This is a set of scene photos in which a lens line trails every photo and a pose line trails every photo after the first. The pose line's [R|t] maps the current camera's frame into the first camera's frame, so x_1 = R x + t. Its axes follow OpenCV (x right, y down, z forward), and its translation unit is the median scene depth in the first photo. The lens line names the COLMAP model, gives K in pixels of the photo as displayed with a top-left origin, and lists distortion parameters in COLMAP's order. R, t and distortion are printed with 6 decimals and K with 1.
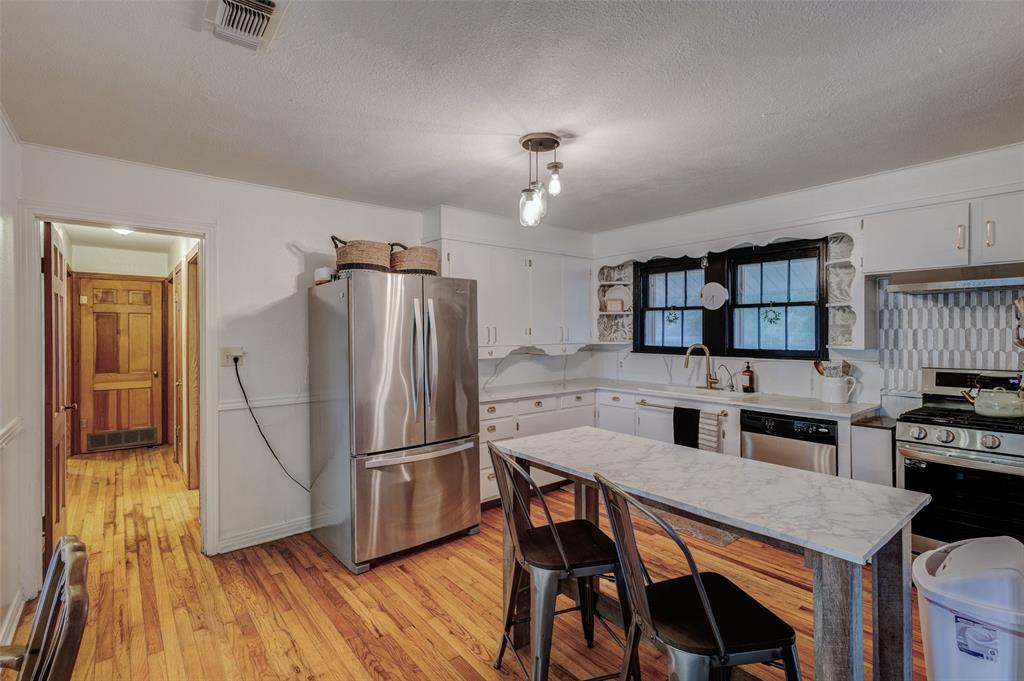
lens RADIAL K [[479.6, 0, 500.8], [0, 479.6, 332.7], [0, 0, 1]] dist [0.010670, -0.002746]
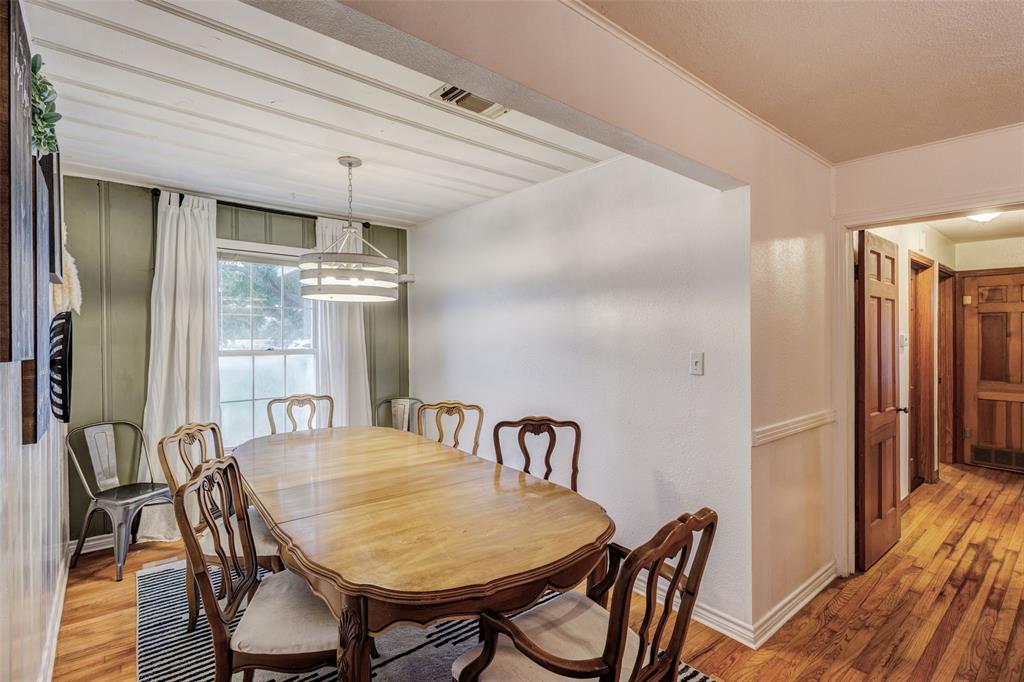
lens RADIAL K [[479.6, 0, 513.5], [0, 479.6, 338.7], [0, 0, 1]] dist [0.010670, -0.002746]
pose [[0.030048, 0.008307, -0.999514, 0.071630], [-0.002364, 0.999963, 0.008240, 0.001227], [0.999546, 0.002115, 0.030066, 0.151962]]
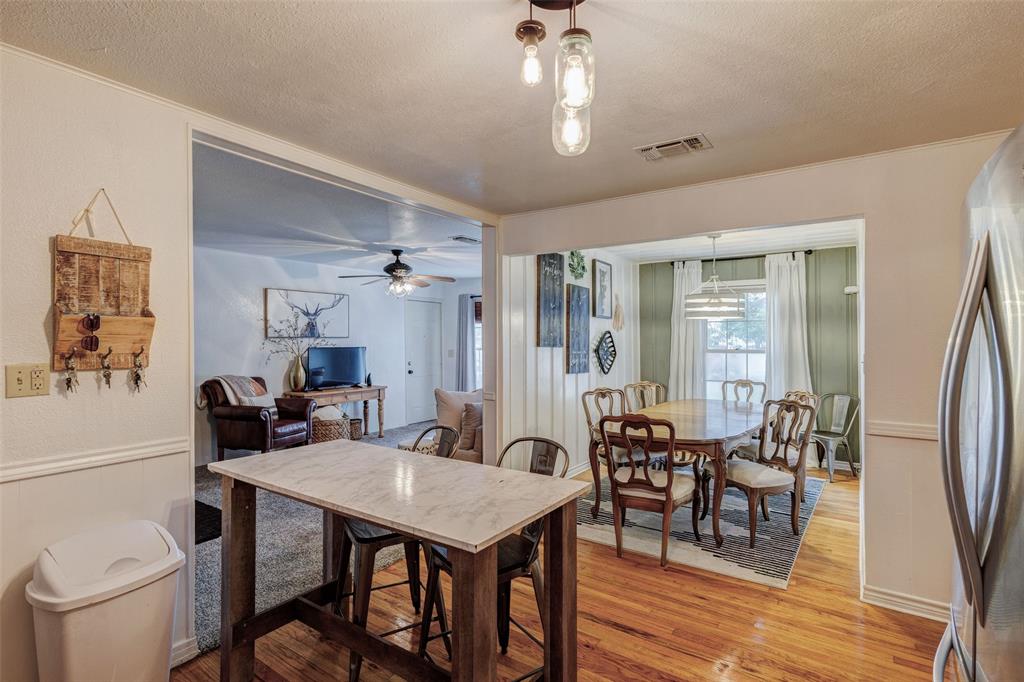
lens RADIAL K [[501.8, 0, 512.6], [0, 501.8, 341.4], [0, 0, 1]] dist [0.006225, 0.000118]
pose [[-0.955122, 0.004376, -0.296180, 0.201678], [0.002632, 0.999977, 0.006285, -0.003931], [0.296201, 0.005224, -0.955111, 1.016429]]
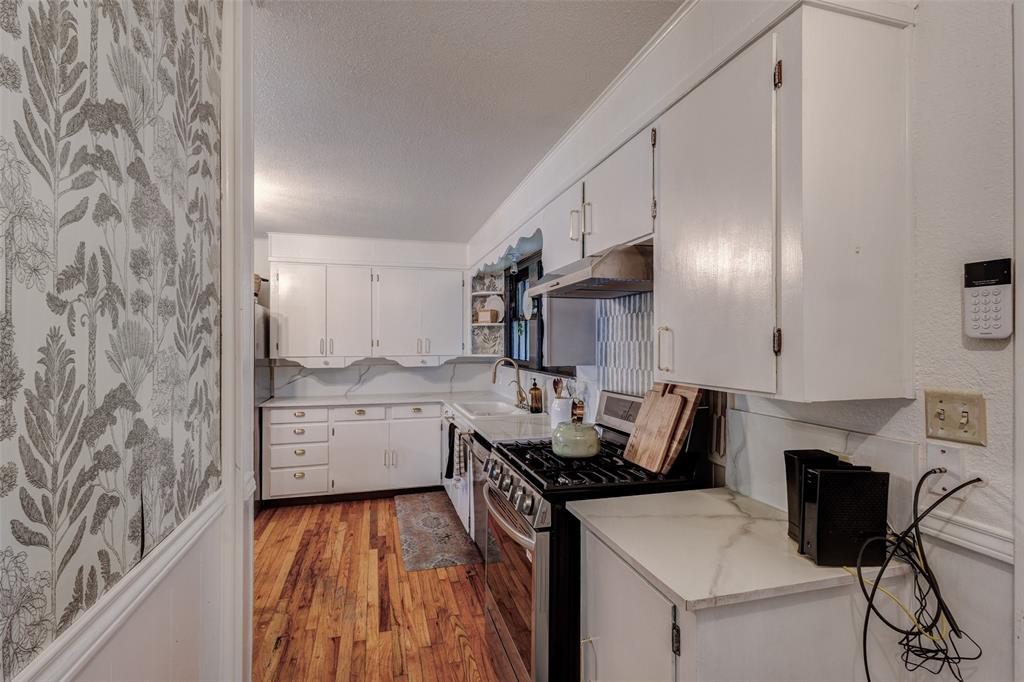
lens RADIAL K [[479.6, 0, 508.0], [0, 479.6, 341.1], [0, 0, 1]] dist [0.010670, -0.002746]
pose [[0.922837, 0.002276, -0.385183, 0.847253], [-0.005295, 0.999963, -0.006778, -0.001772], [0.385154, 0.008294, 0.922815, 0.169863]]
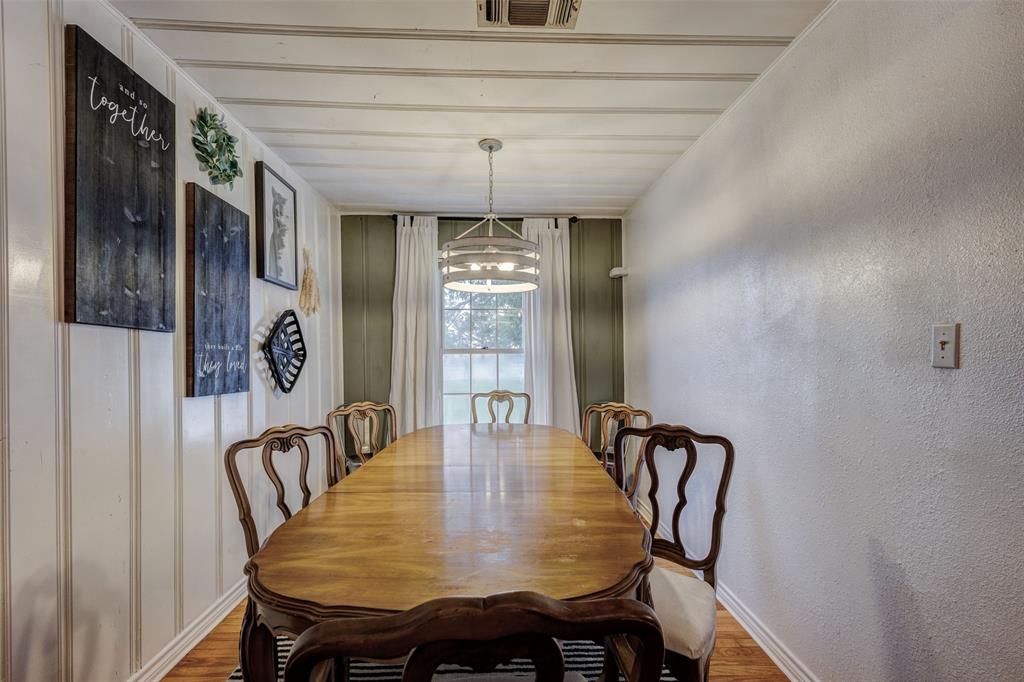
lens RADIAL K [[479.6, 0, 514.4], [0, 479.6, 356.5], [0, 0, 1]] dist [0.010670, -0.002746]
pose [[-0.586942, 0.008461, -0.809585, -0.121302], [0.002125, 0.999958, 0.008910, 0.043427], [0.809626, 0.003509, -0.586935, 0.373760]]
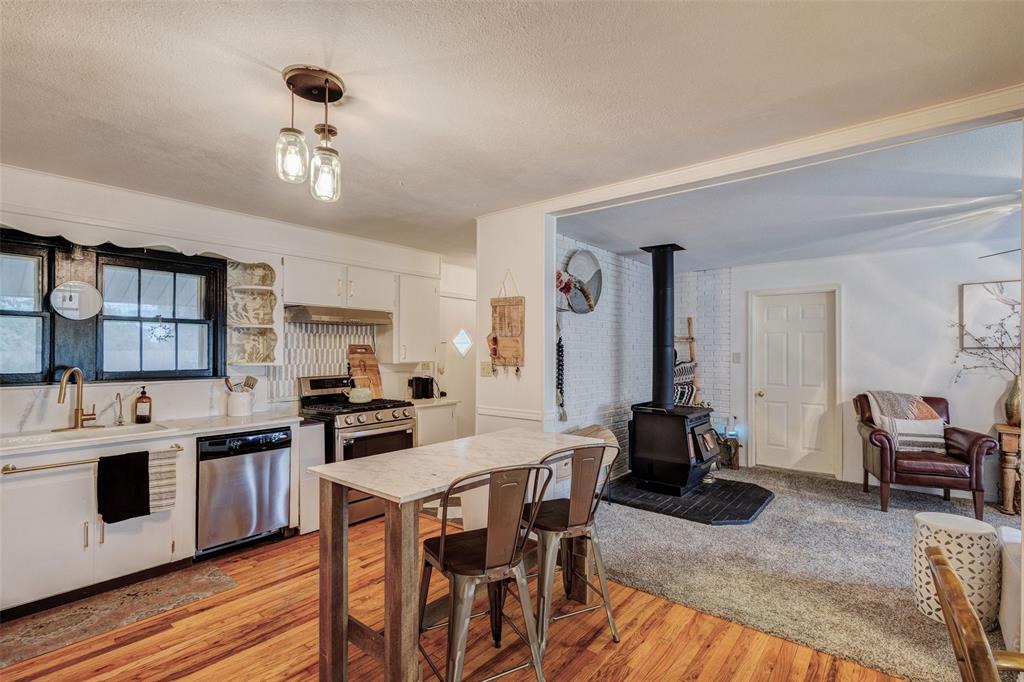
lens RADIAL K [[479.6, 0, 518.0], [0, 479.6, 350.2], [0, 0, 1]] dist [0.010670, -0.002746]
pose [[-0.215930, 0.005524, 0.976393, -0.460325], [-0.000053, 0.999984, -0.005670, 0.003047], [-0.976409, -0.001276, -0.215926, 0.572445]]
